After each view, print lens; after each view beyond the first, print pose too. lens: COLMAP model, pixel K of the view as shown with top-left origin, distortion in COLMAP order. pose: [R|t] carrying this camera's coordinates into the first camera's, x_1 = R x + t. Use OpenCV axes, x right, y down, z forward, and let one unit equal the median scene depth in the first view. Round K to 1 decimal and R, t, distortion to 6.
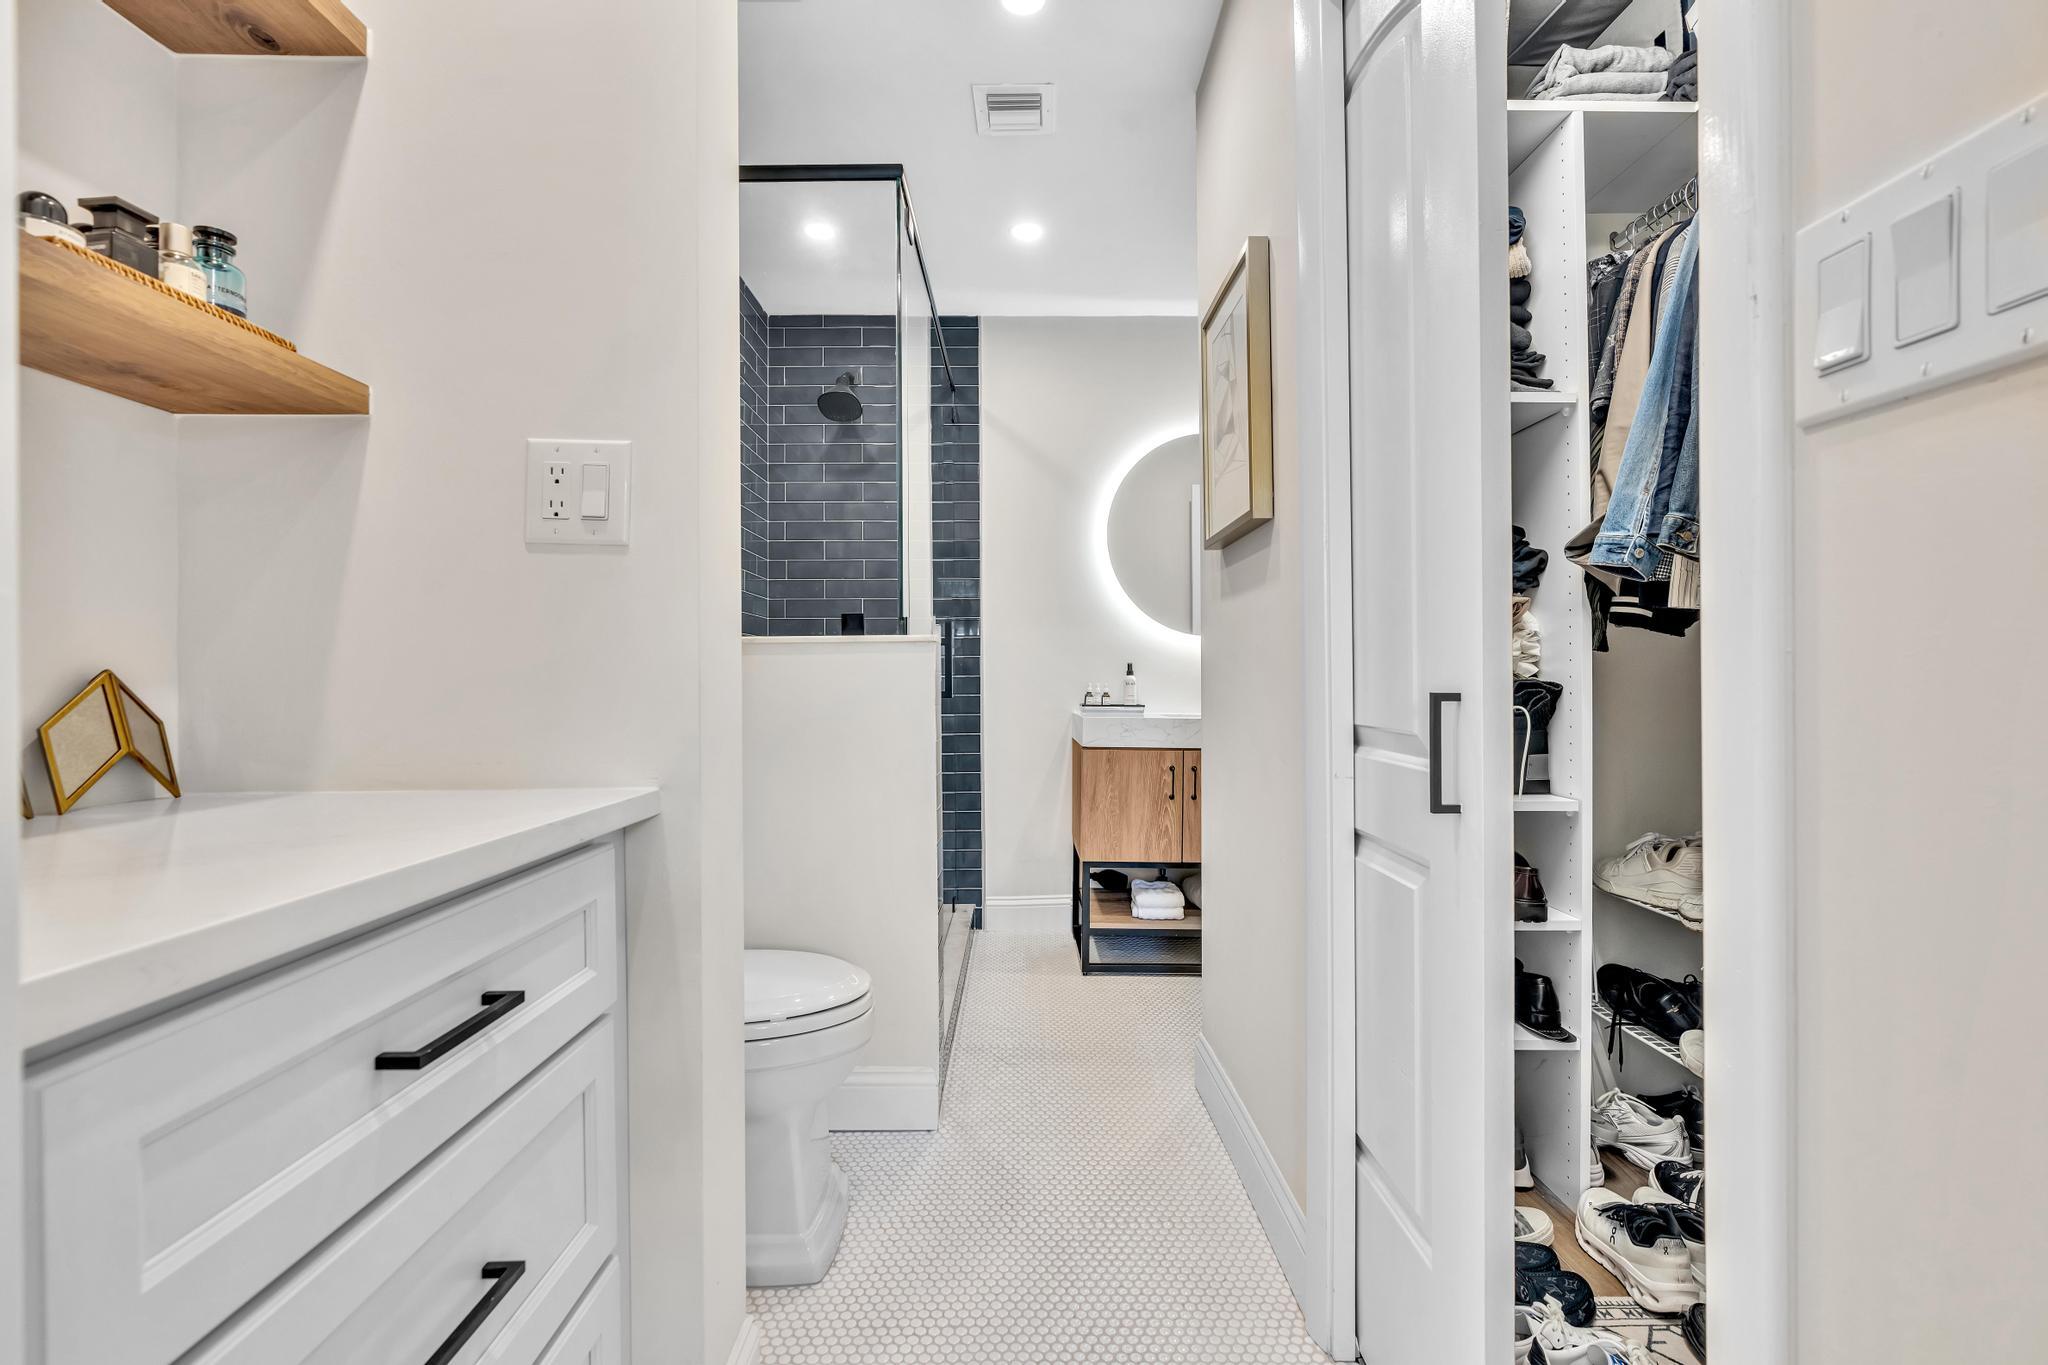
lens RADIAL K [[925.7, 0, 1024.5], [0, 925.7, 682.6], [0, 0, 1]] dist [-0.000474, -0.000057]
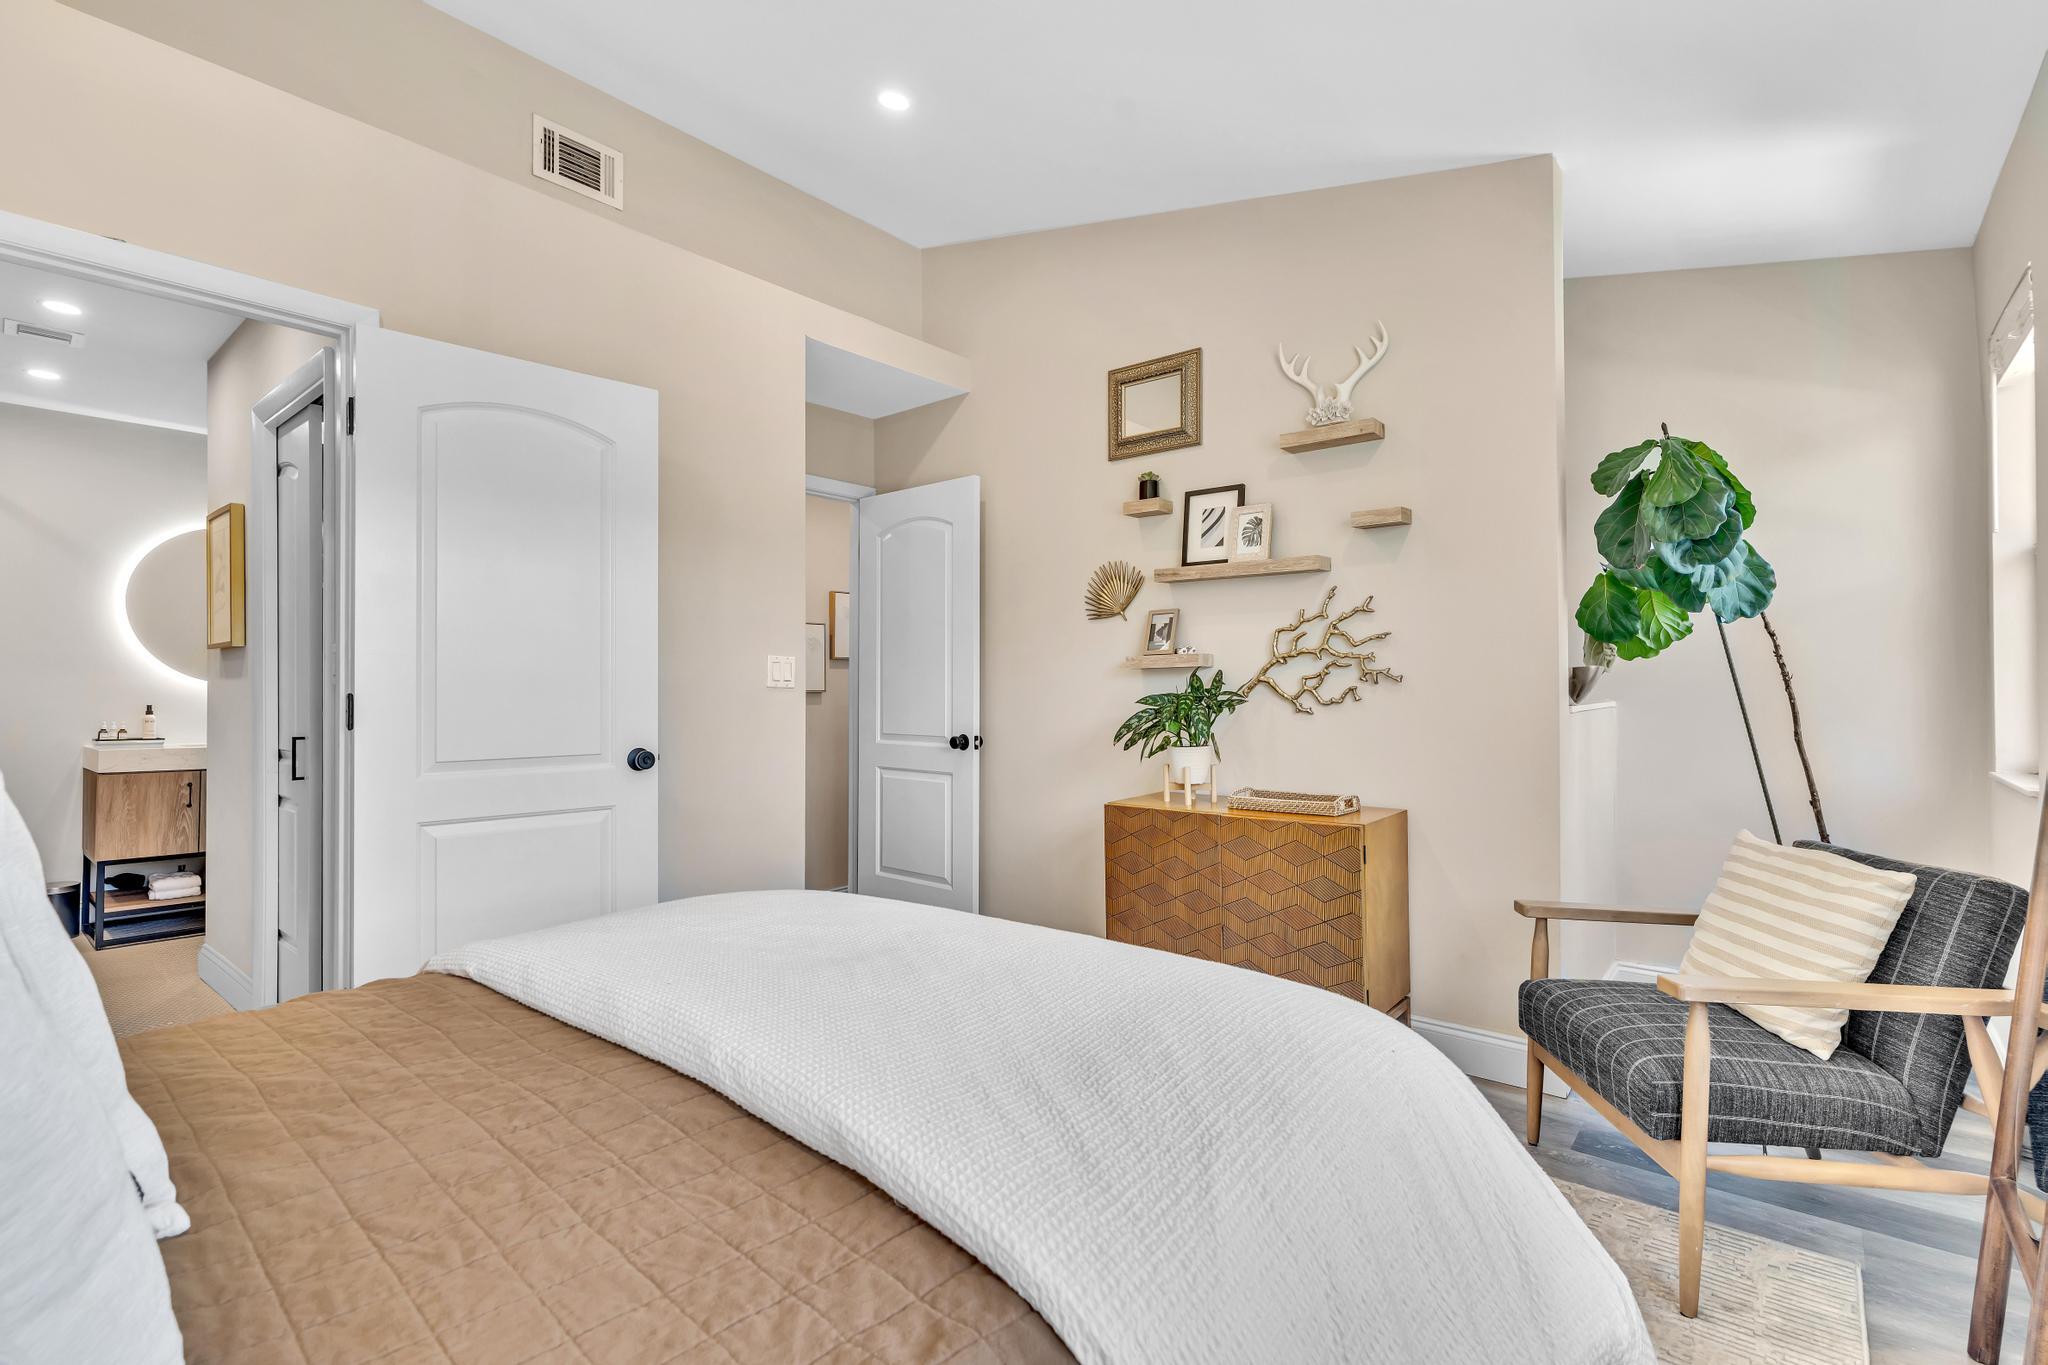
lens RADIAL K [[925.7, 0, 1022.9], [0, 925.7, 688.5], [0, 0, 1]] dist [-0.000474, -0.000057]
pose [[0.648589, 0.008982, 0.761086, -0.084071], [-0.000728, 0.999937, -0.011181, -0.035038], [-0.761138, 0.006698, 0.648555, -0.823830]]
